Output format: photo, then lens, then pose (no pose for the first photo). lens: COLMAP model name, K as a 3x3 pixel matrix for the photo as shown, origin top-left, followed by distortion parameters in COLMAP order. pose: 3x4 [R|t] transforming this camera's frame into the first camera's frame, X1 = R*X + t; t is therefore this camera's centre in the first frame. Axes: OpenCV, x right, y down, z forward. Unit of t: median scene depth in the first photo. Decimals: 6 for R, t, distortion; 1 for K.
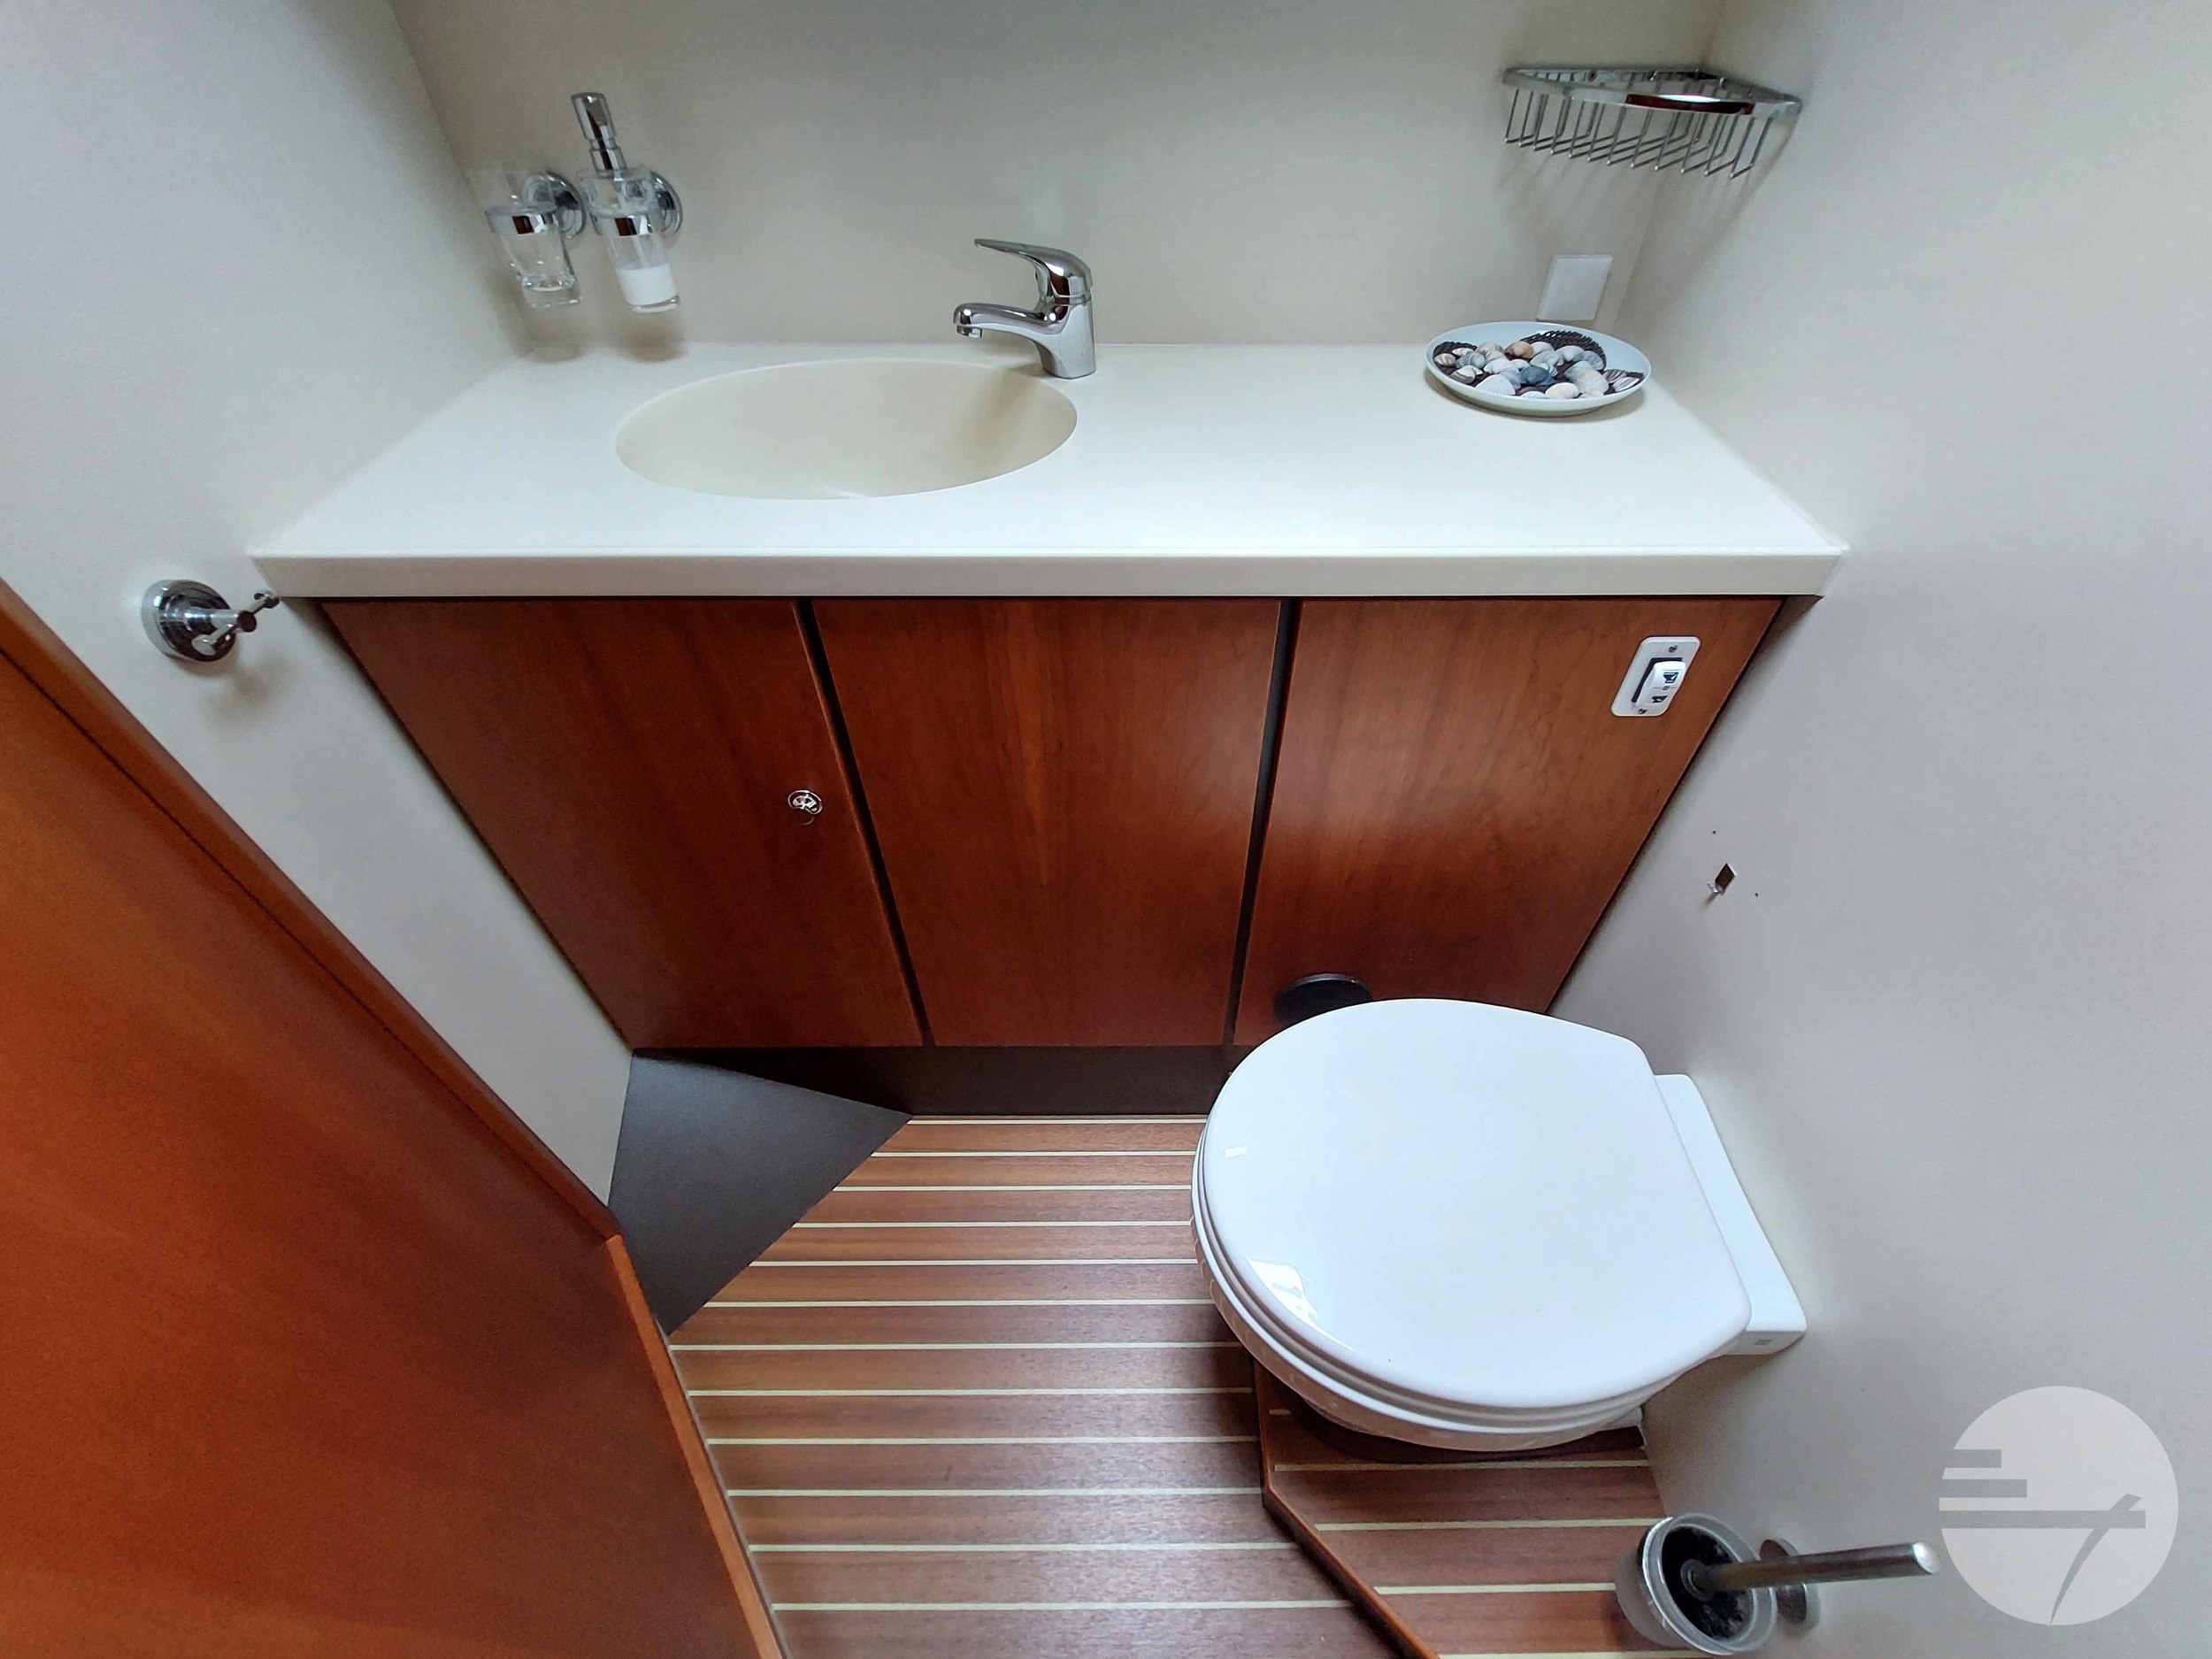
lens RADIAL K [[926.2, 0, 1106.0], [0, 926.2, 829.5], [0, 0, 1]] dist [-0.000310, -0.000357]
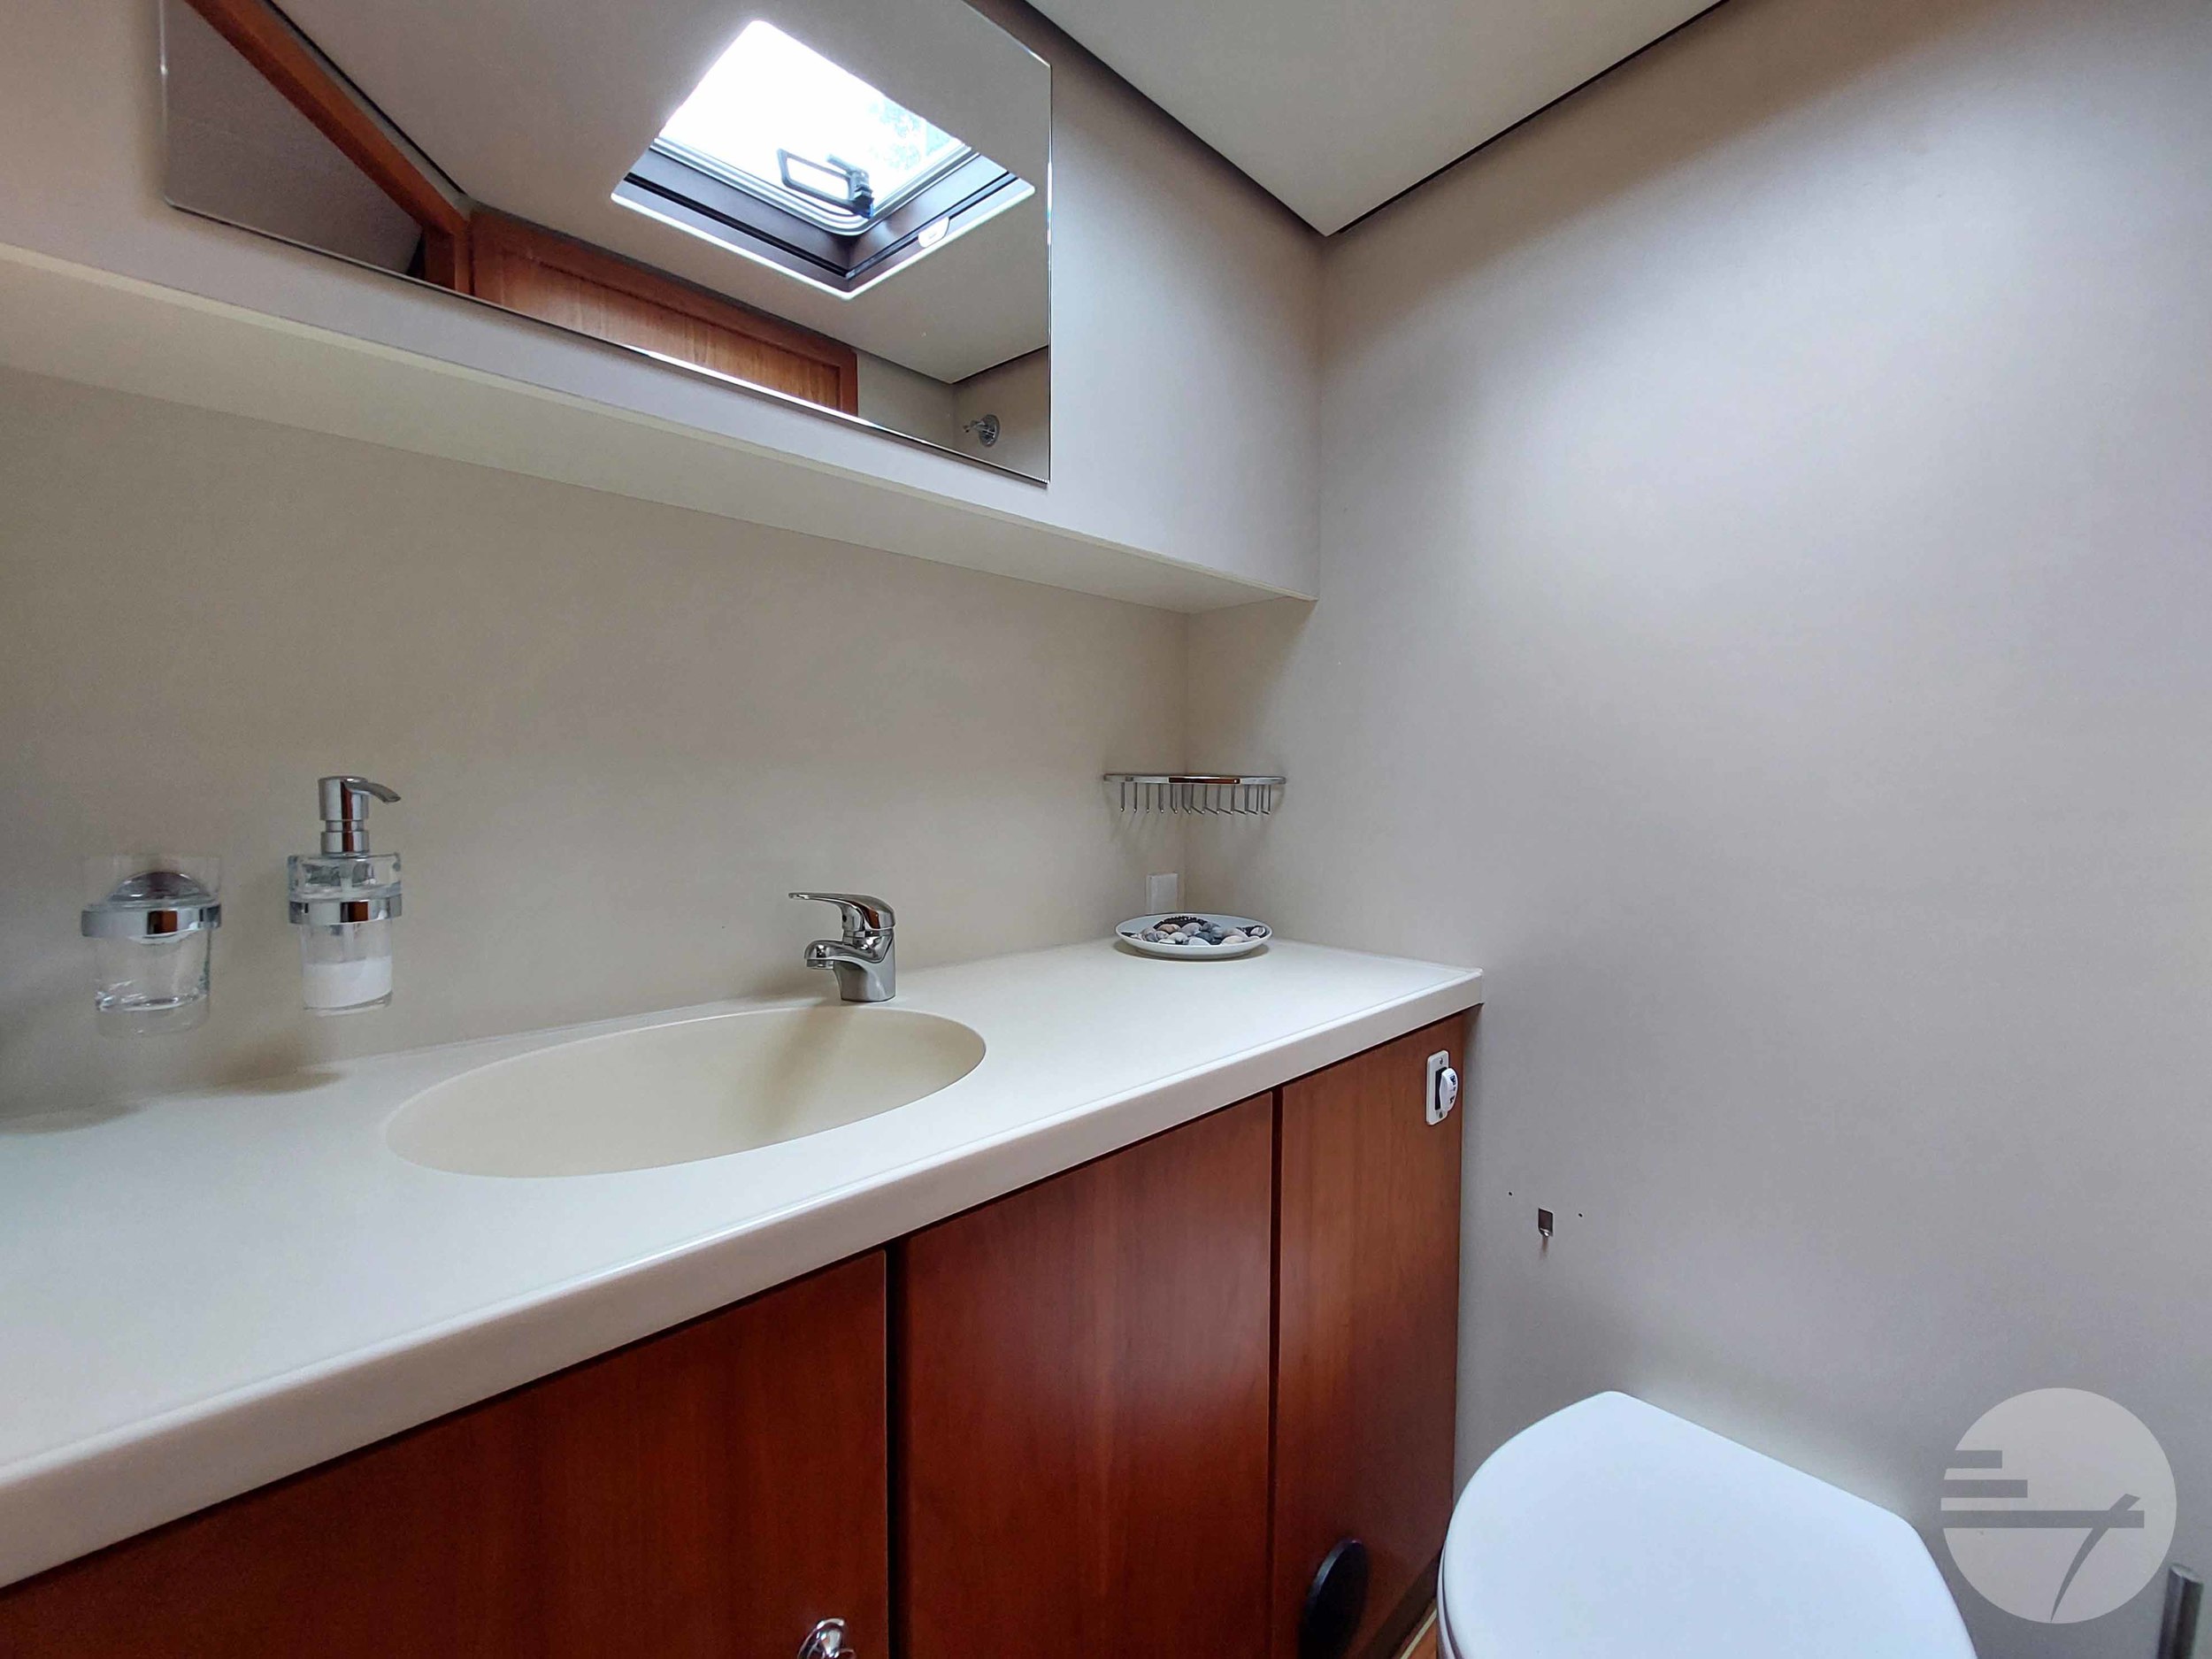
lens RADIAL K [[908.8, 0, 1106.0], [0, 908.8, 829.5], [0, 0, 1]] dist [0.055292, -0.000122]
pose [[0.711359, -0.033247, 0.702042, -0.521261], [0.487538, 0.742820, -0.458830, -0.047931], [-0.506235, 0.668665, 0.544621, 0.196098]]
